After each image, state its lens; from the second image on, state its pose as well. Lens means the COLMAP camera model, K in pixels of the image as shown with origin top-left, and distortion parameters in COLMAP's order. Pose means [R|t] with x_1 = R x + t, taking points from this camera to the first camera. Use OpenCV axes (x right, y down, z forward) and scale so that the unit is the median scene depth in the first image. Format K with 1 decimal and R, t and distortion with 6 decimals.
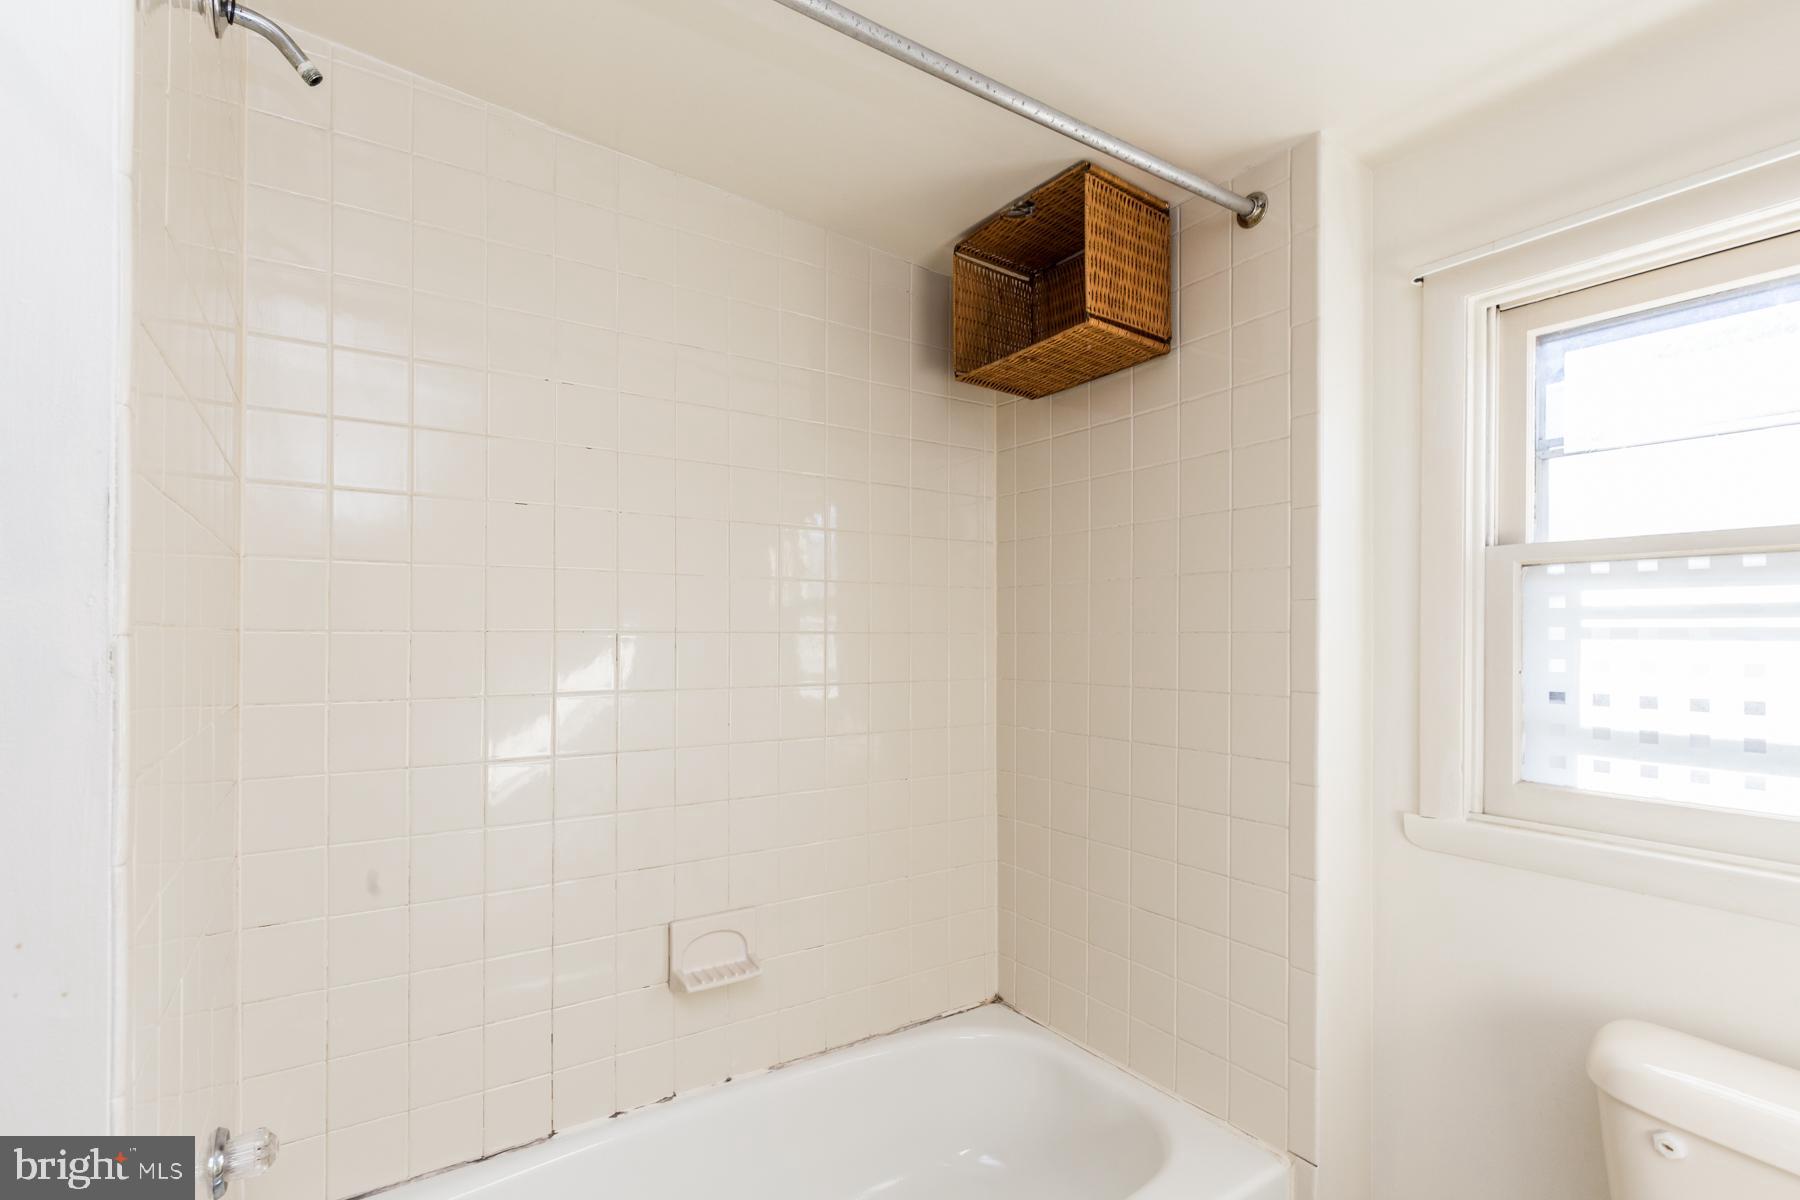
lens RADIAL K [[833.7, 0, 891.3], [0, 833.7, 594.4], [0, 0, 1]] dist [0.002378, -0.000160]
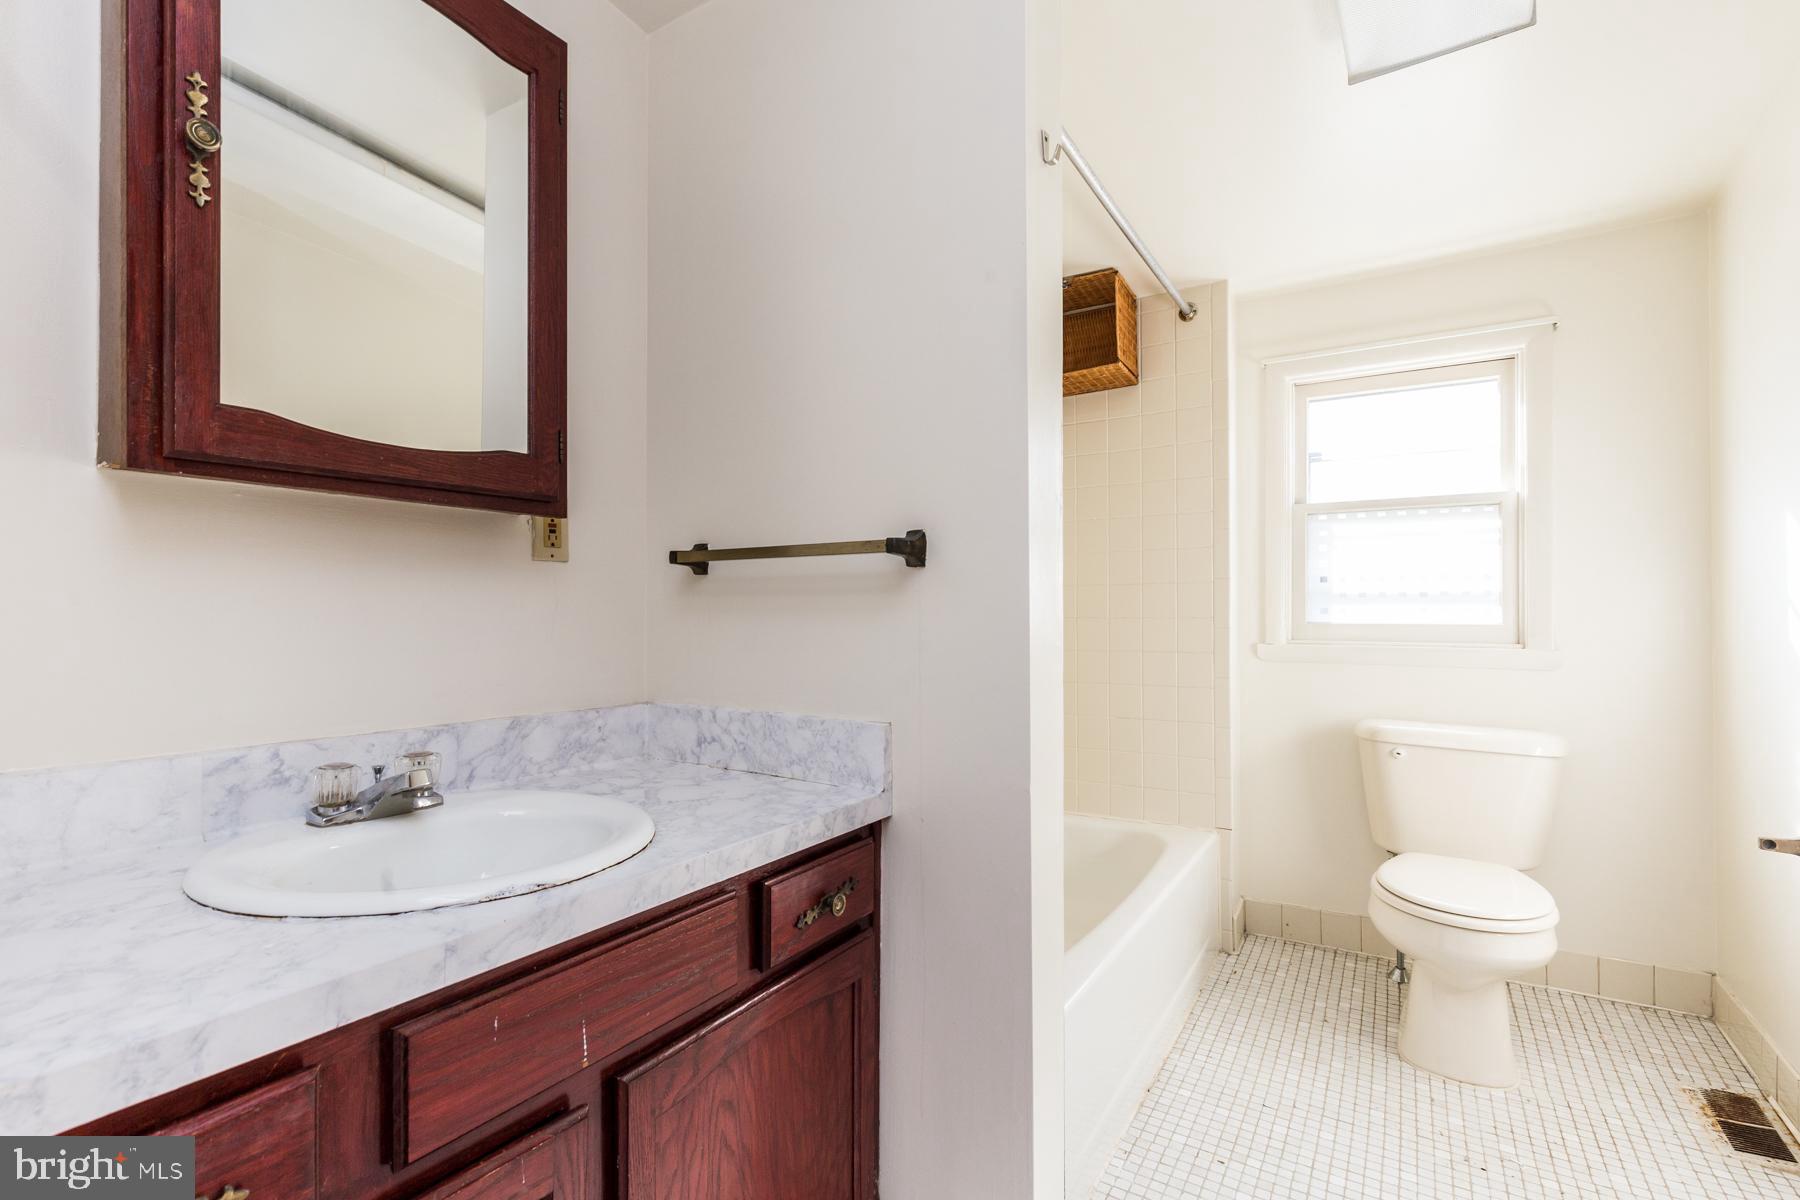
lens RADIAL K [[833.7, 0, 891.3], [0, 833.7, 594.4], [0, 0, 1]] dist [0.002378, -0.000160]
pose [[0.901870, 0.001243, 0.432006, -0.979565], [-0.001733, 0.999998, 0.000743, 0.152043], [-0.432004, -0.001419, 0.901871, -0.359169]]
